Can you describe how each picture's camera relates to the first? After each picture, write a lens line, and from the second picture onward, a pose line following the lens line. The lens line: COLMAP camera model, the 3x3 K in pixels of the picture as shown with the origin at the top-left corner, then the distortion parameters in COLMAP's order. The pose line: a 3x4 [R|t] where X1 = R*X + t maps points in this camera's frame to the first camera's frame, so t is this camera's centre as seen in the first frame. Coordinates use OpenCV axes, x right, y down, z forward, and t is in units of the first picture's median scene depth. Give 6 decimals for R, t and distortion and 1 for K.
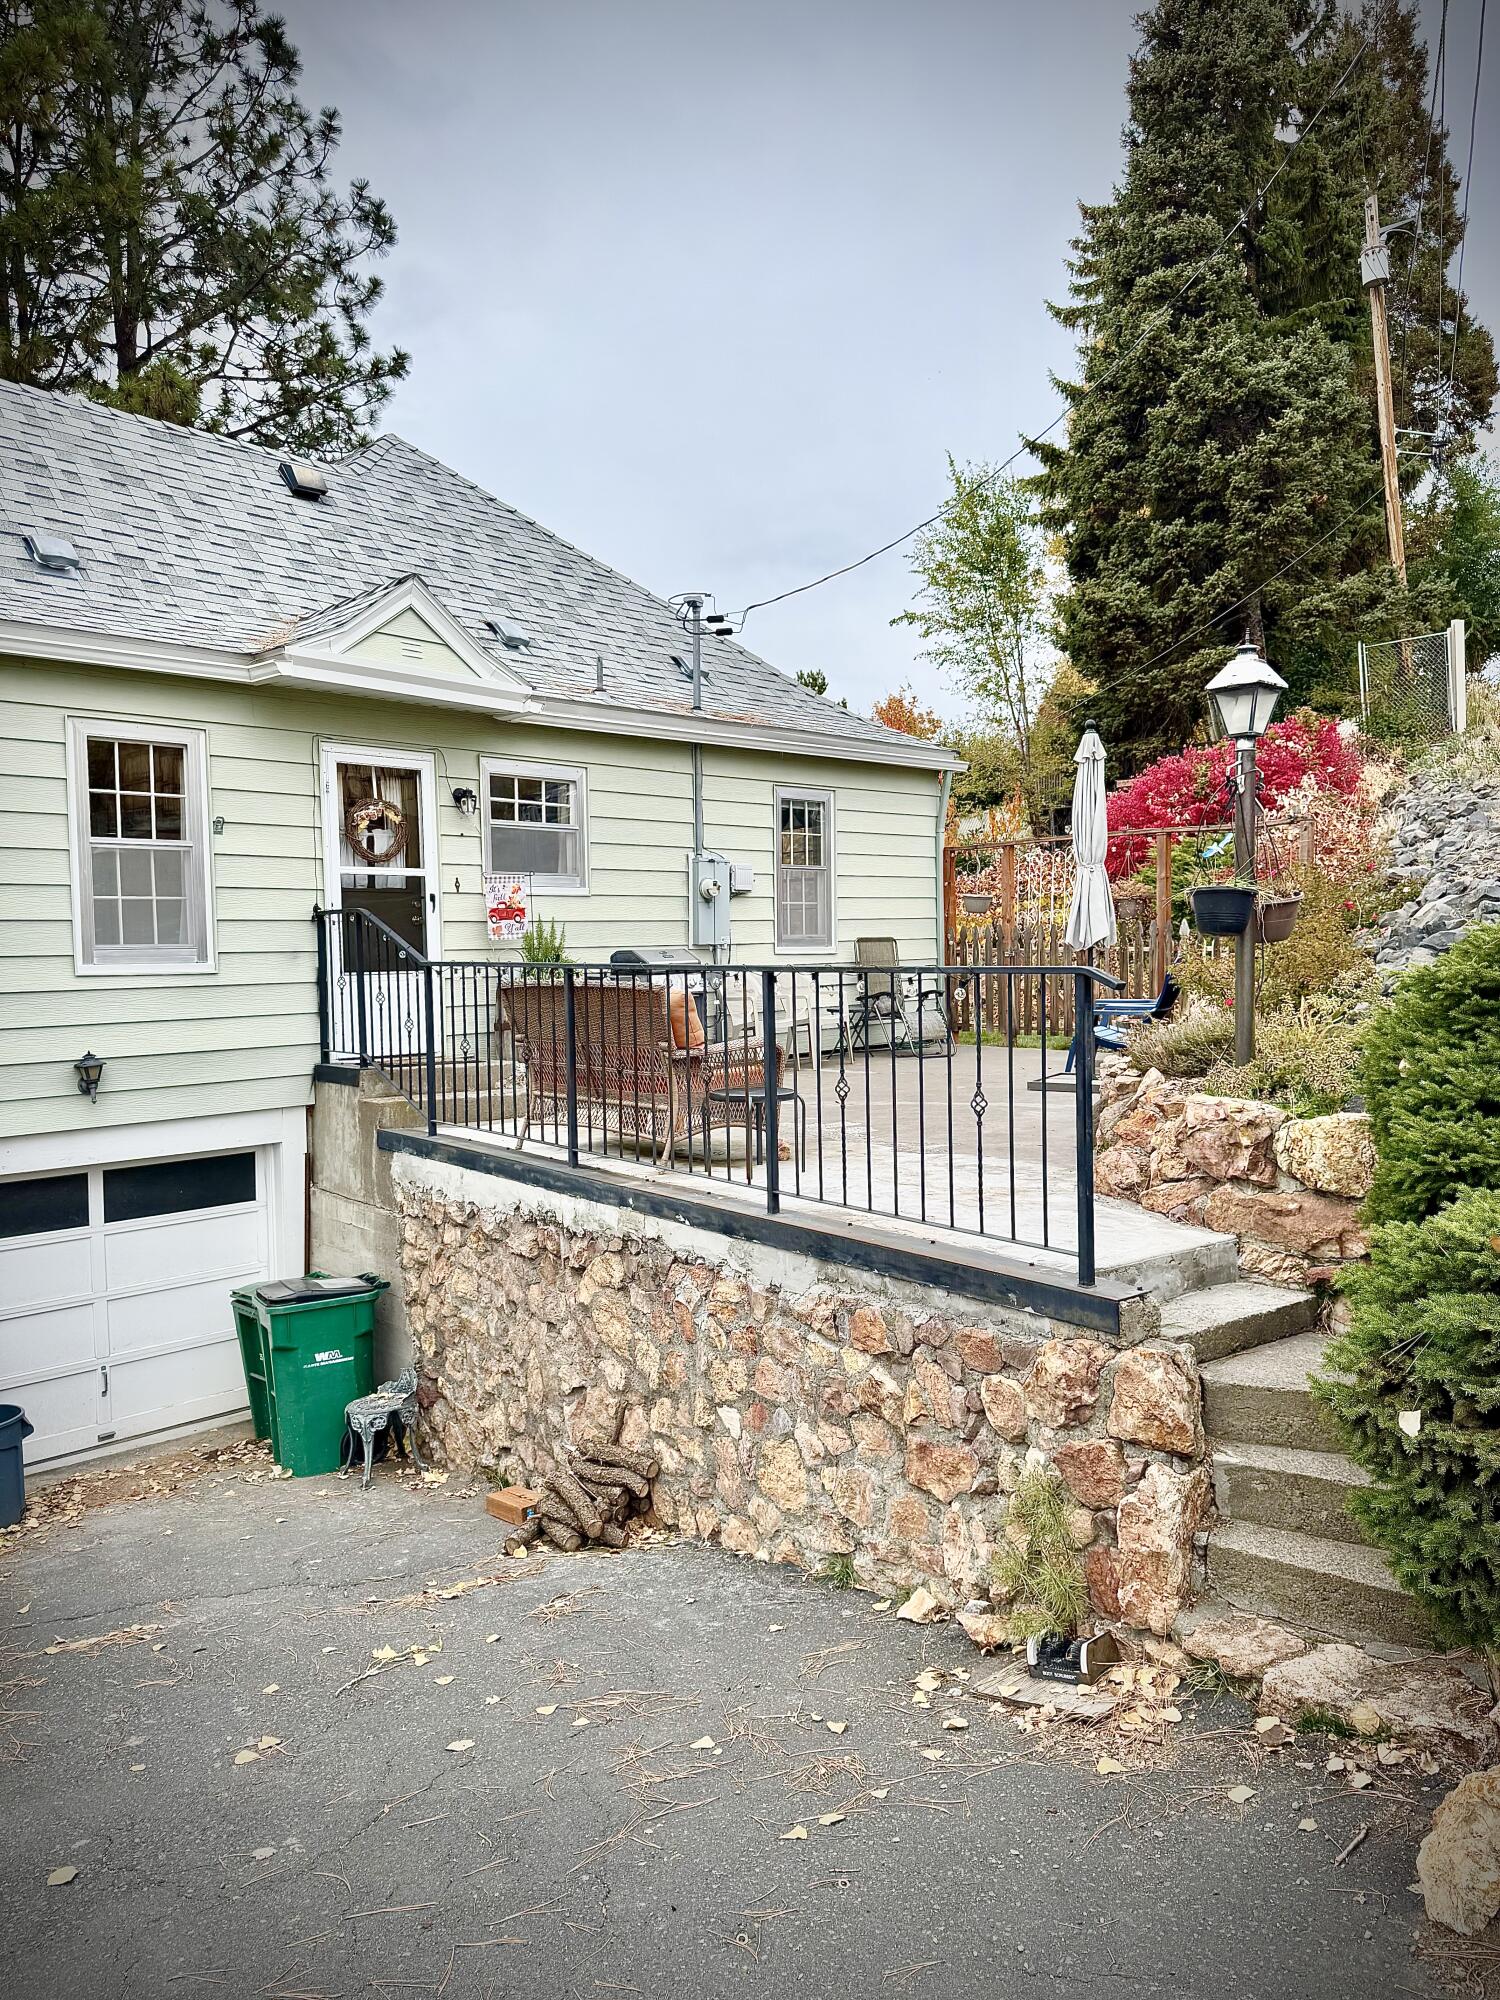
lens RADIAL K [[1410.1, 0, 754.8], [0, 1410.1, 1008.5], [0, 0, 1]] dist [0.045659, -0.055427]
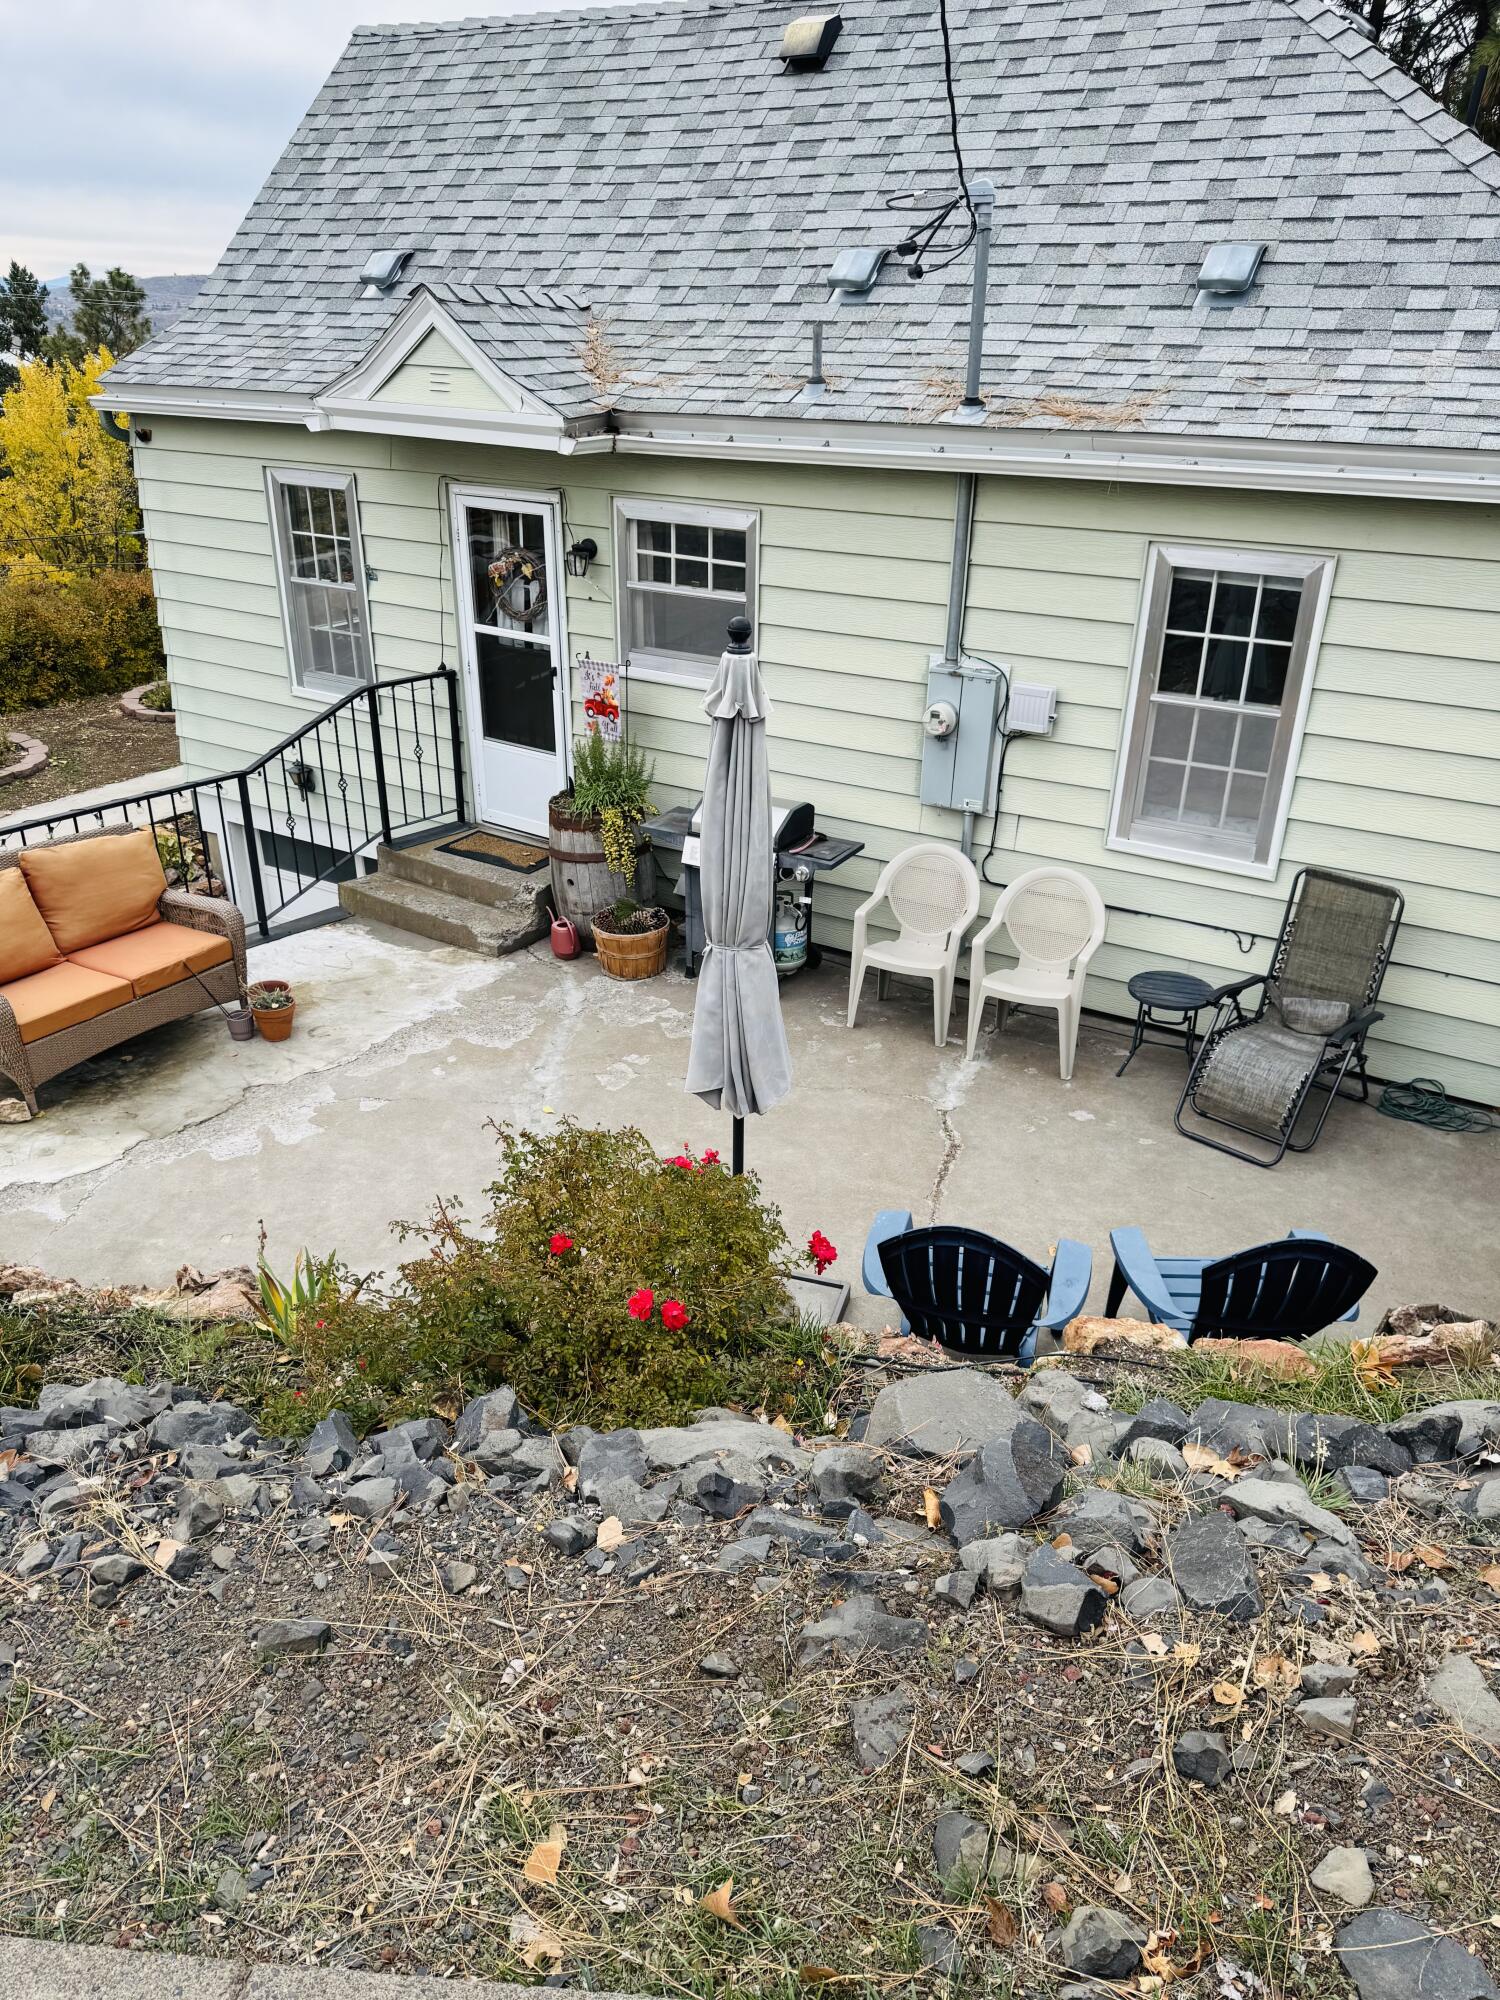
lens RADIAL K [[1410.1, 0, 743.1], [0, 1410.1, 1005.0], [0, 0, 1]] dist [0.045659, -0.055427]
pose [[0.229285, 0.435562, -0.870468, 0.612391], [-0.065236, 0.899158, 0.432735, -0.264894], [0.971171, -0.042434, 0.234578, 0.859186]]
